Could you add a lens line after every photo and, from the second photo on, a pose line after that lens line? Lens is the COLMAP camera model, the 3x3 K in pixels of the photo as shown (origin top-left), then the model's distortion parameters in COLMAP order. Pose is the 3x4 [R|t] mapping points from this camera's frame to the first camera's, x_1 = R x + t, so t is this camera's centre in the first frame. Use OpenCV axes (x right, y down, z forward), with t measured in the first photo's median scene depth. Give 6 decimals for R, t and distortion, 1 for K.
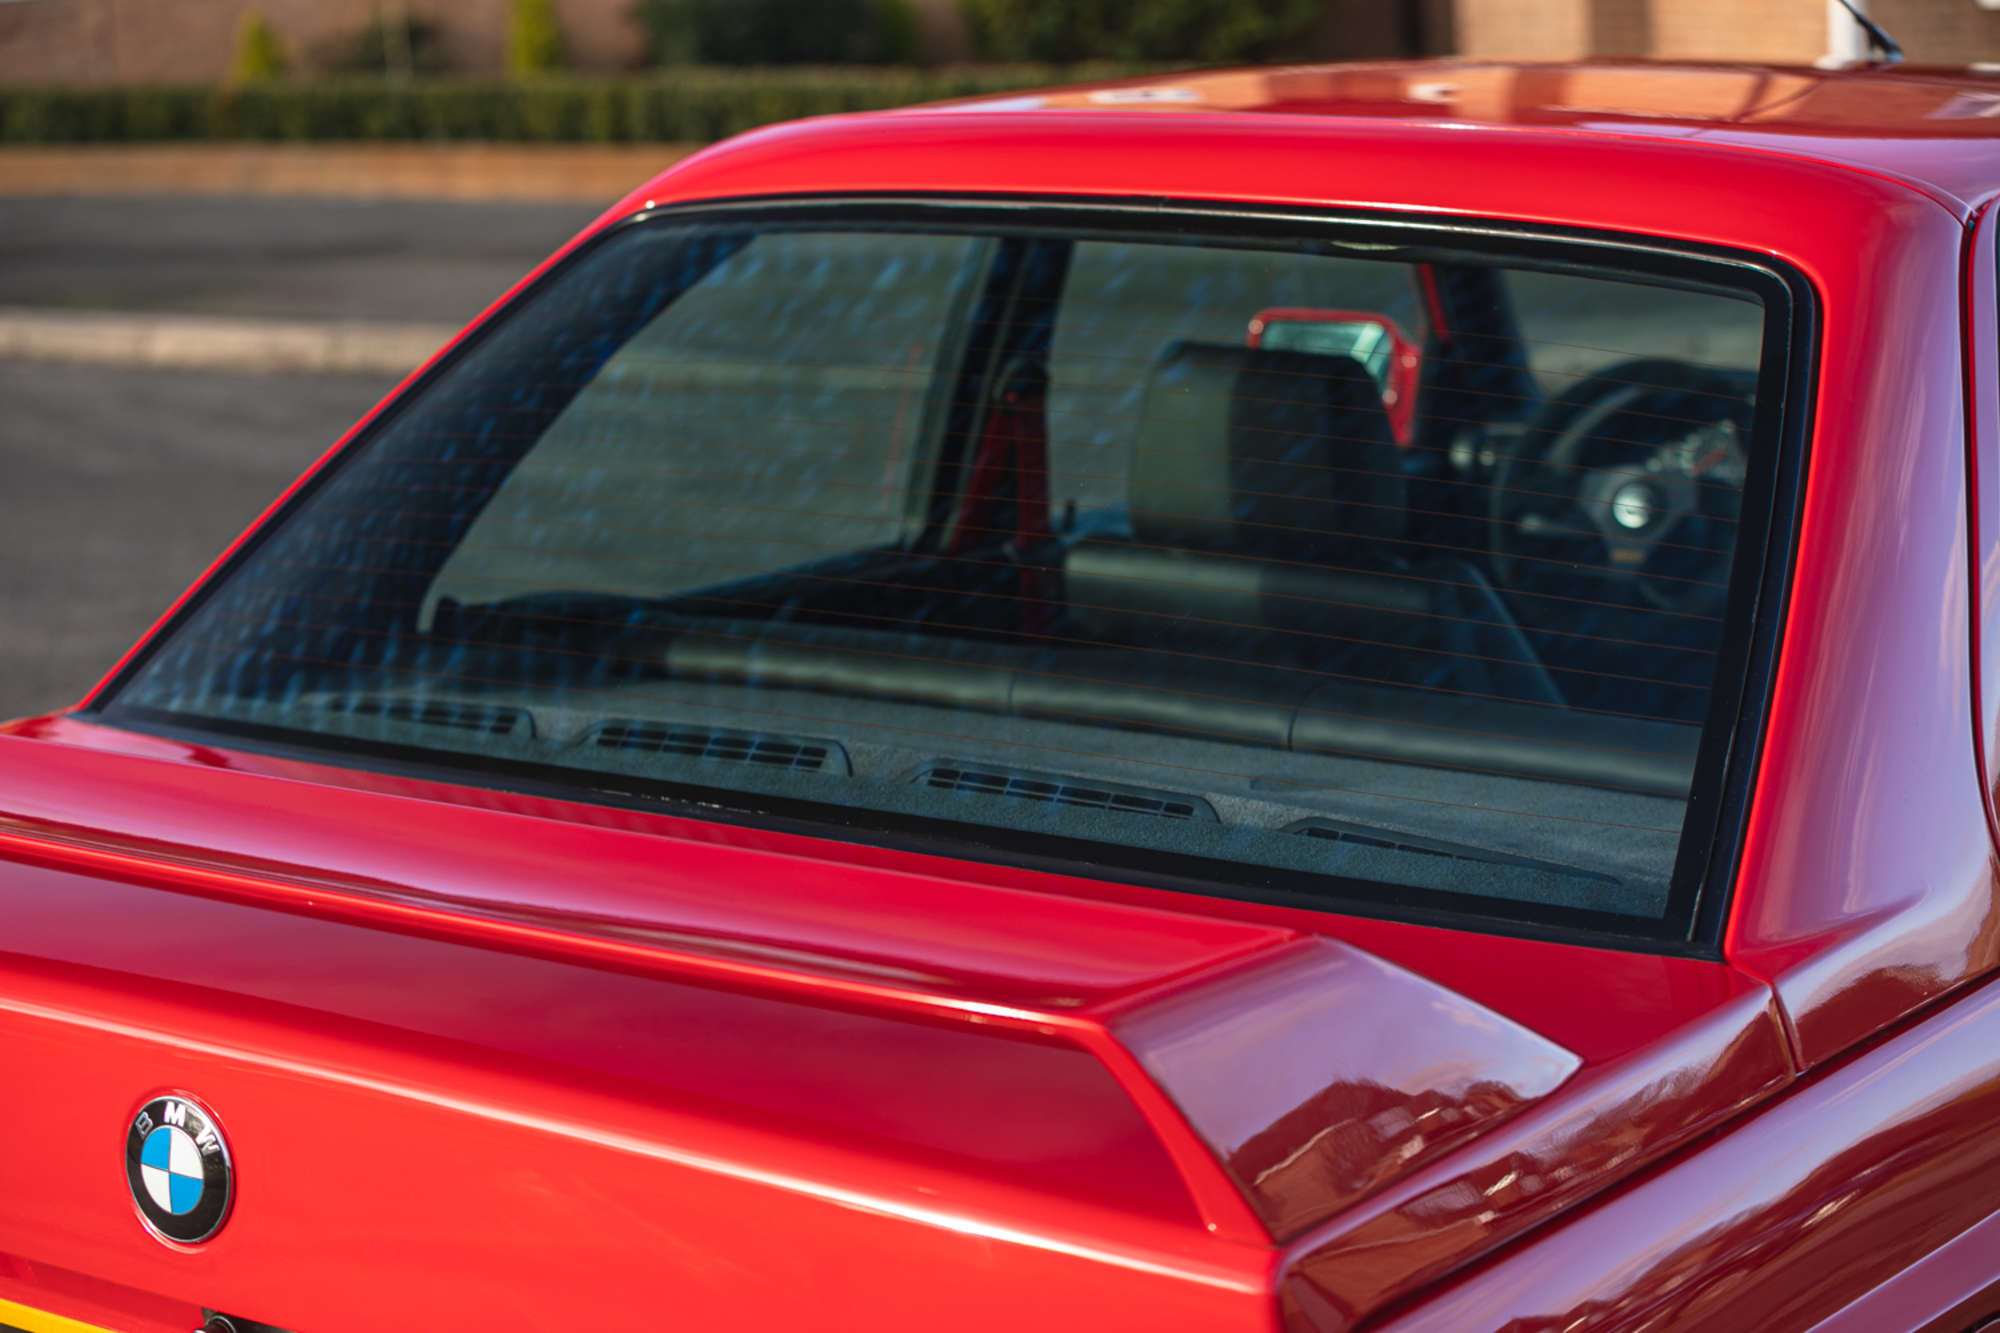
lens RADIAL K [[3973.2, 0, 1001.9], [0, 3973.2, 764.1], [0, 0, 1]] dist [-0.058112, 0.098420]
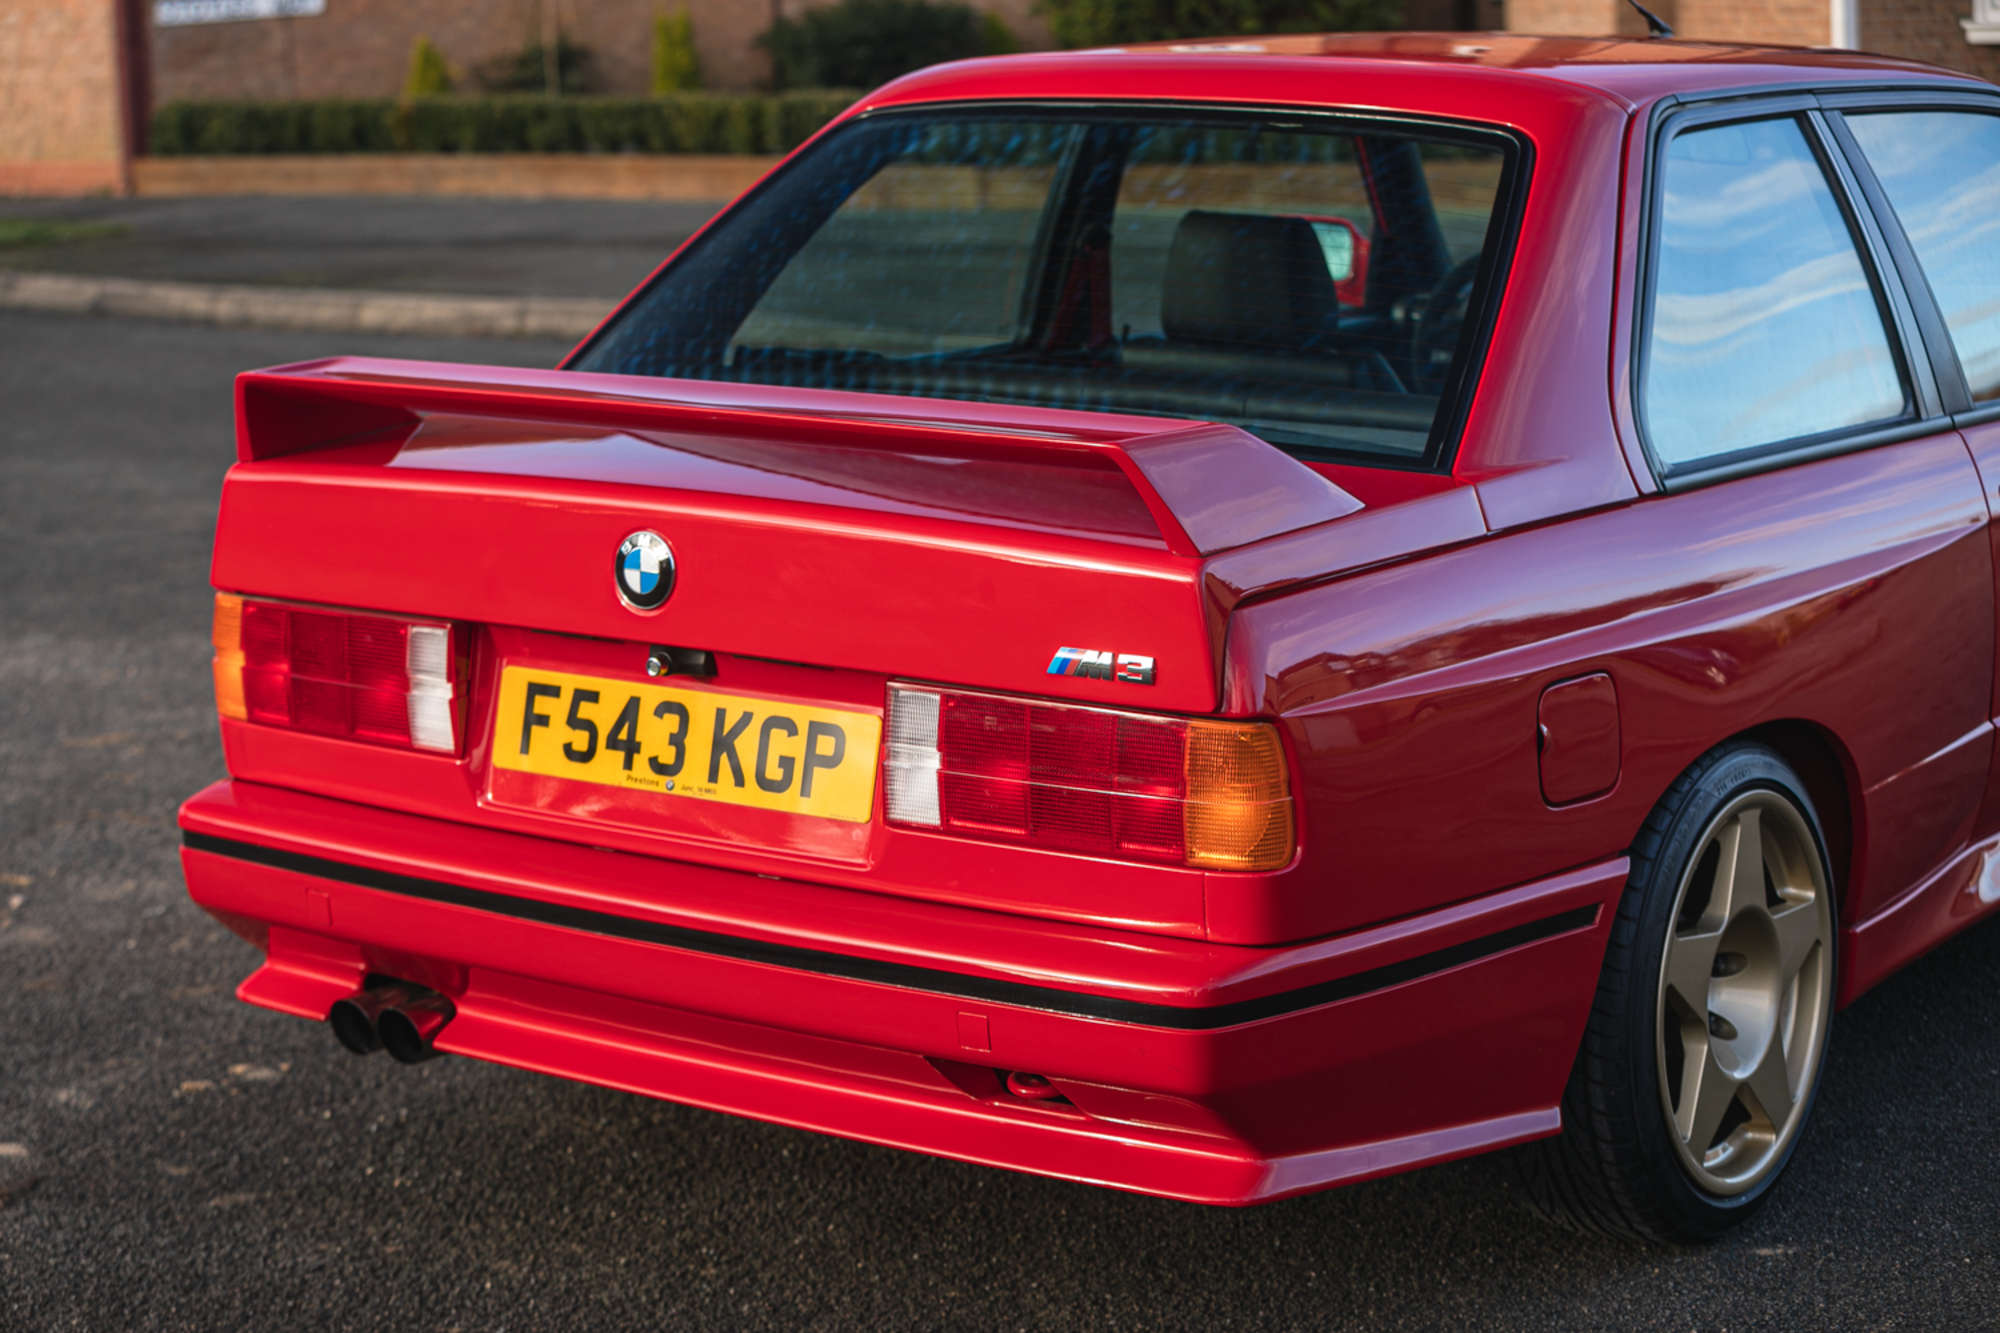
lens RADIAL K [[4094.8, 0, 1000.0], [0, 4094.8, 666.5], [0, 0, 1]] dist [-0.001519, -0.111234]
pose [[0.999635, 0.012675, -0.023852, 0.008469], [-0.013629, 0.999095, -0.040285, 0.134180], [0.023320, 0.040595, 0.998904, -0.586883]]
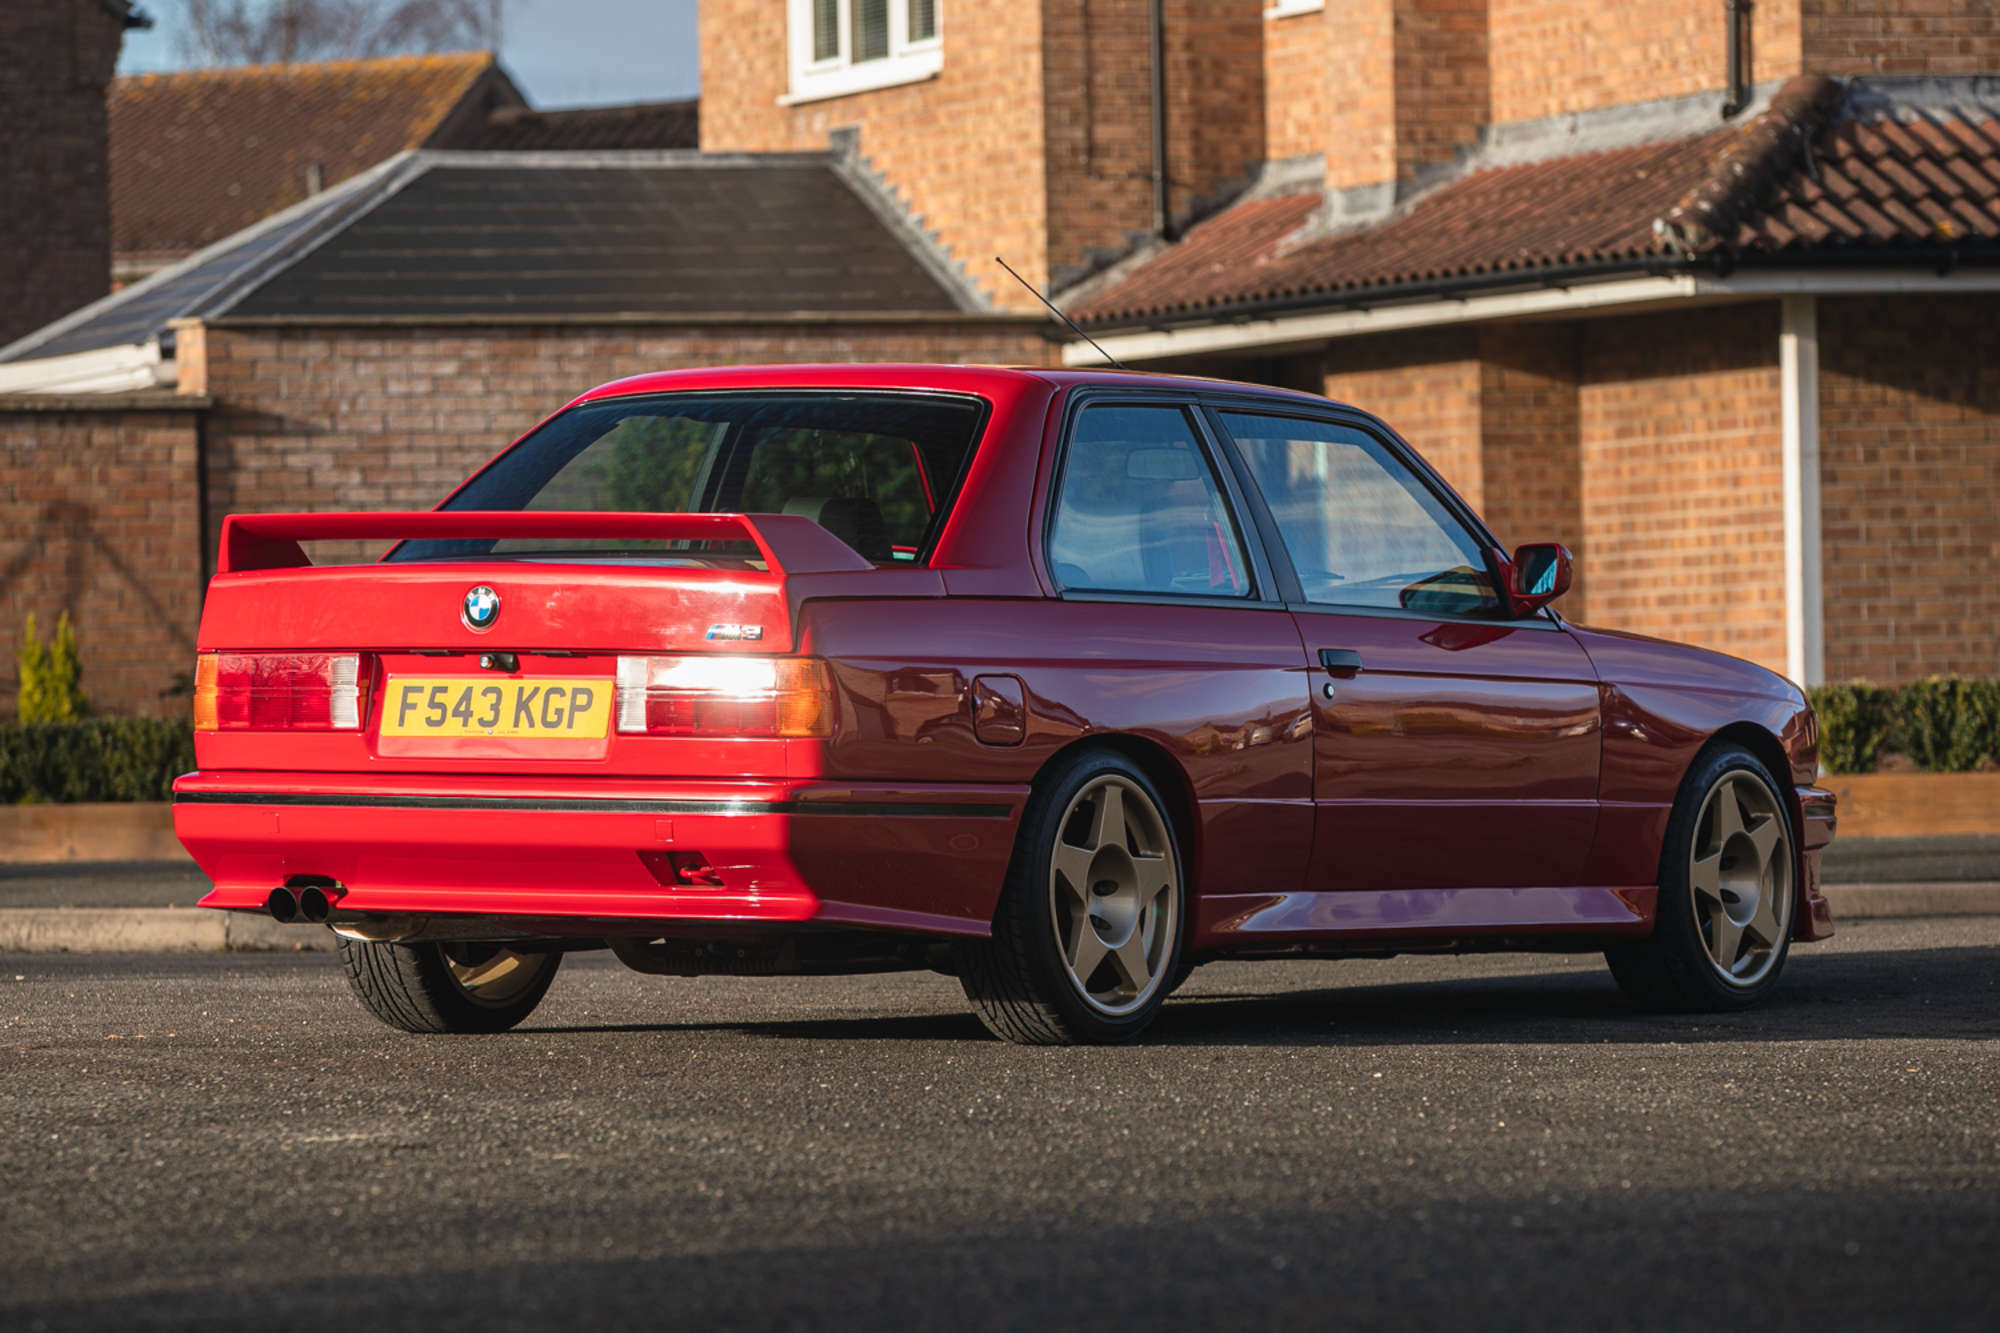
lens RADIAL K [[8482.1, 0, 1000.0], [0, 8482.1, 666.5], [0, 0, 1]] dist [1.612247, 3.542638]
pose [[0.999404, 0.018639, 0.029050, 0.019758], [-0.011985, 0.976684, -0.214349, 1.044657], [-0.032368, 0.213873, 0.976325, -3.773046]]
